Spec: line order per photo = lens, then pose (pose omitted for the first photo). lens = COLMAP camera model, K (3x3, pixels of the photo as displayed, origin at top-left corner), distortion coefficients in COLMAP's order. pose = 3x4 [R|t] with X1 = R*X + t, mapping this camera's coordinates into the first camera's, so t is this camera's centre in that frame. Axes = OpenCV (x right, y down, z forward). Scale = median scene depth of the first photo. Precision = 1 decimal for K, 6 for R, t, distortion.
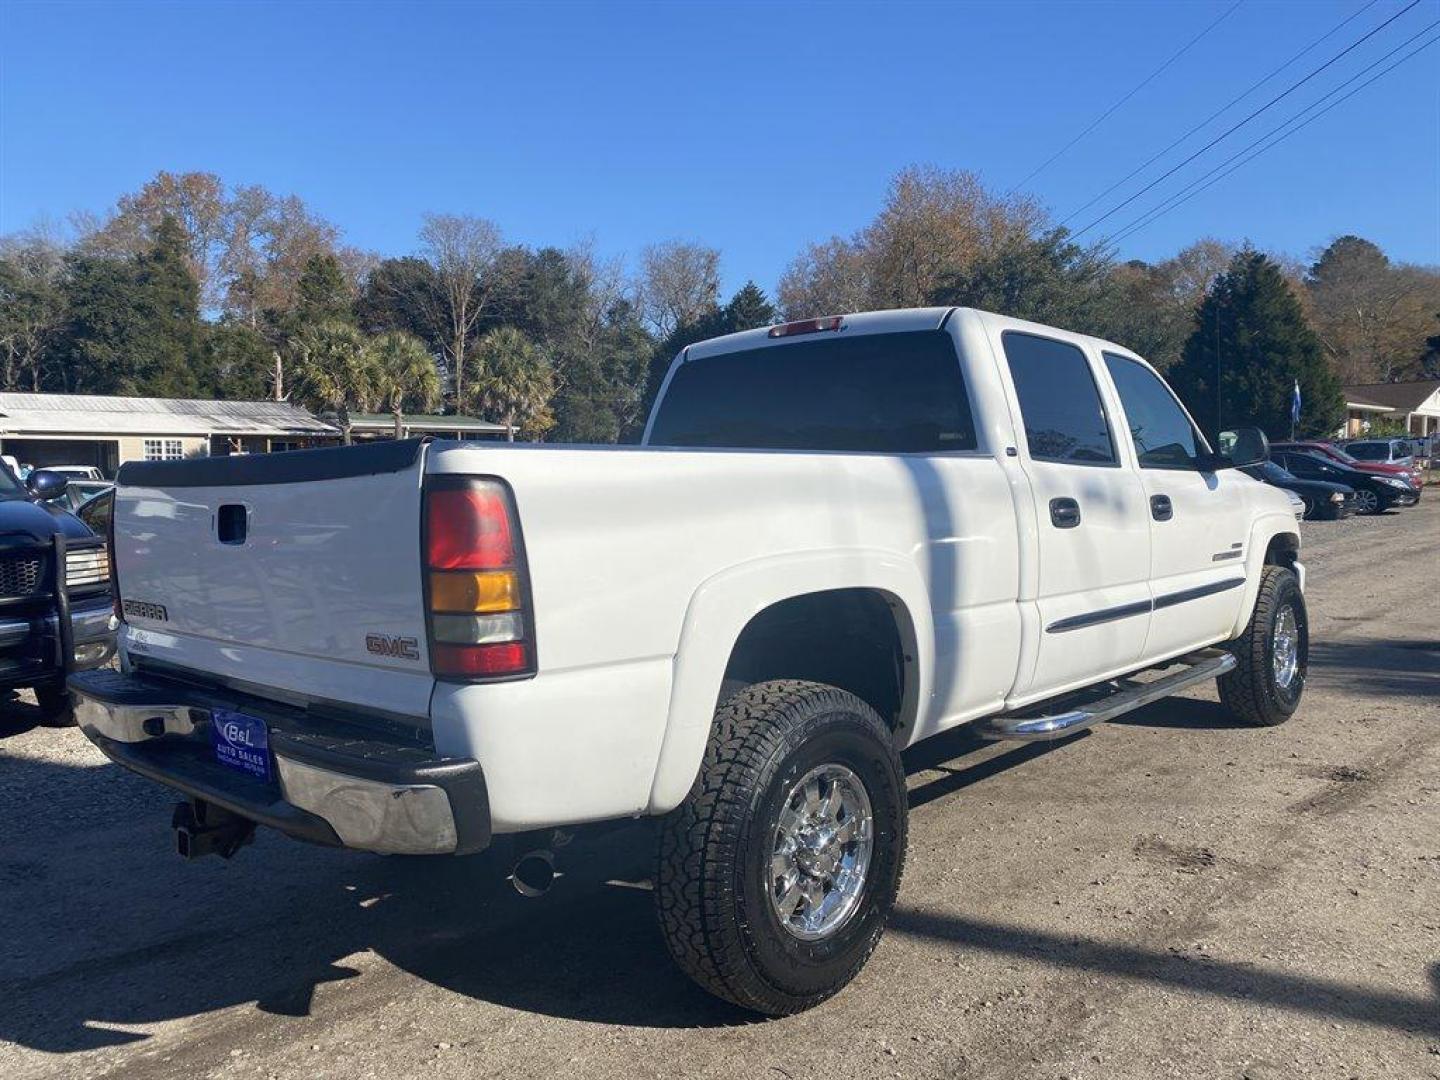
lens RADIAL K [[1104.5, 0, 723.7], [0, 1104.5, 548.1], [0, 0, 1]] dist [0.048363, -0.070978]
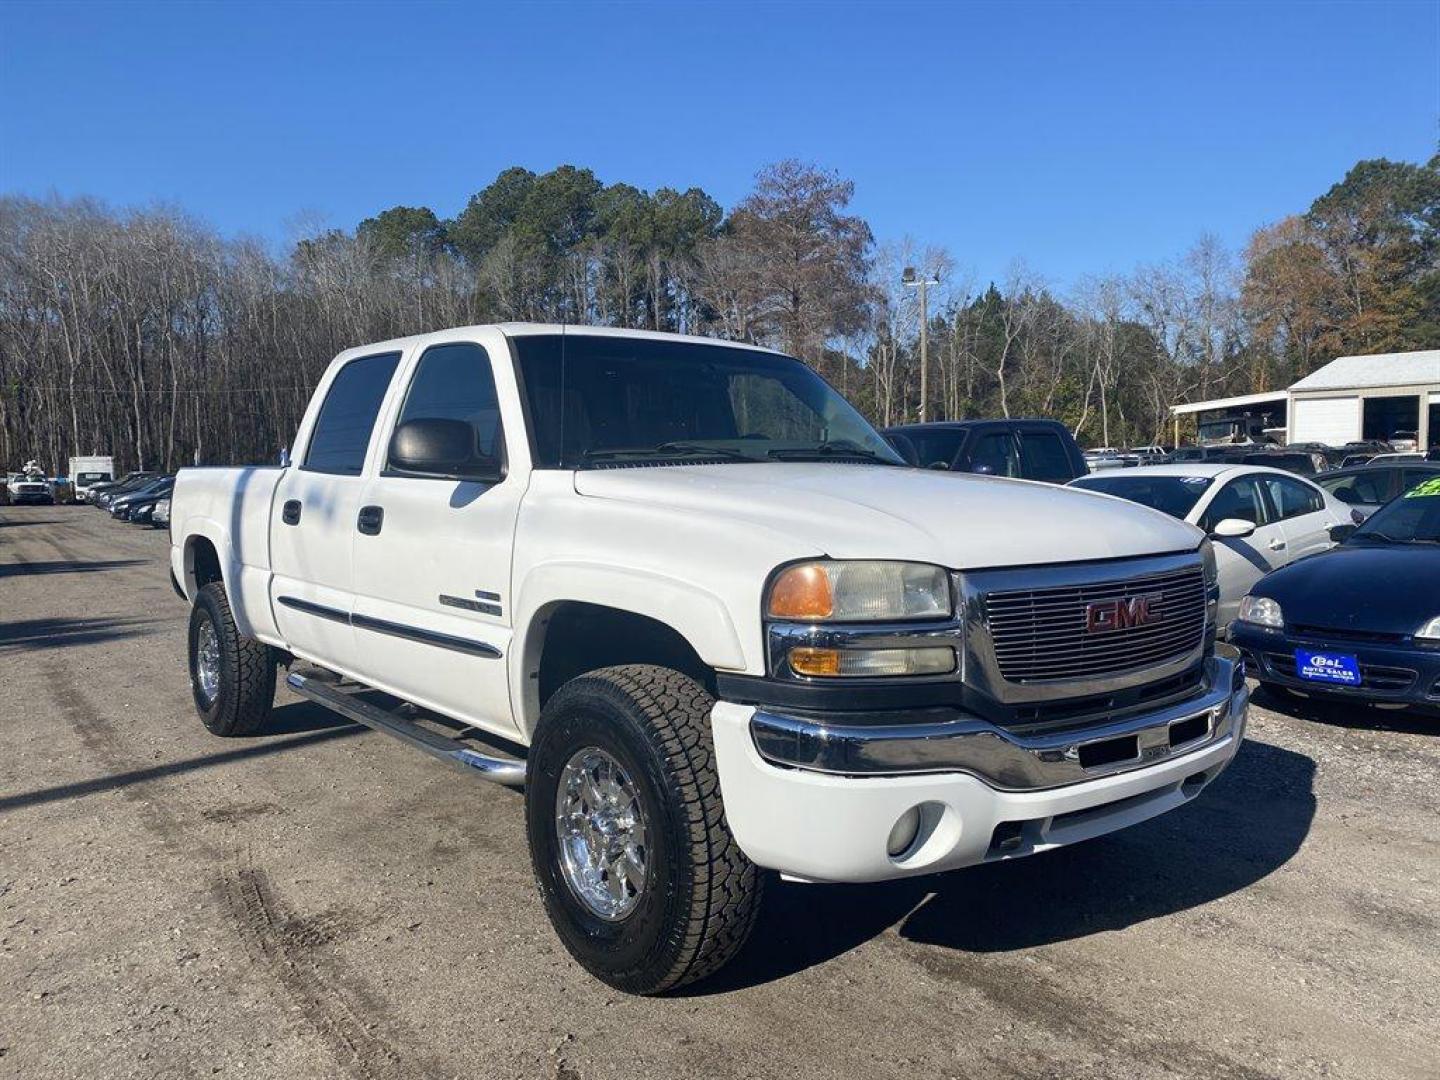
lens RADIAL K [[1104.5, 0, 723.7], [0, 1104.5, 548.1], [0, 0, 1]] dist [0.048363, -0.070978]
pose [[-0.154389, 0.070221, -0.985512, 1.169376], [-0.067715, 0.994374, 0.081461, -0.100798], [0.985687, 0.079311, -0.148765, 1.328809]]
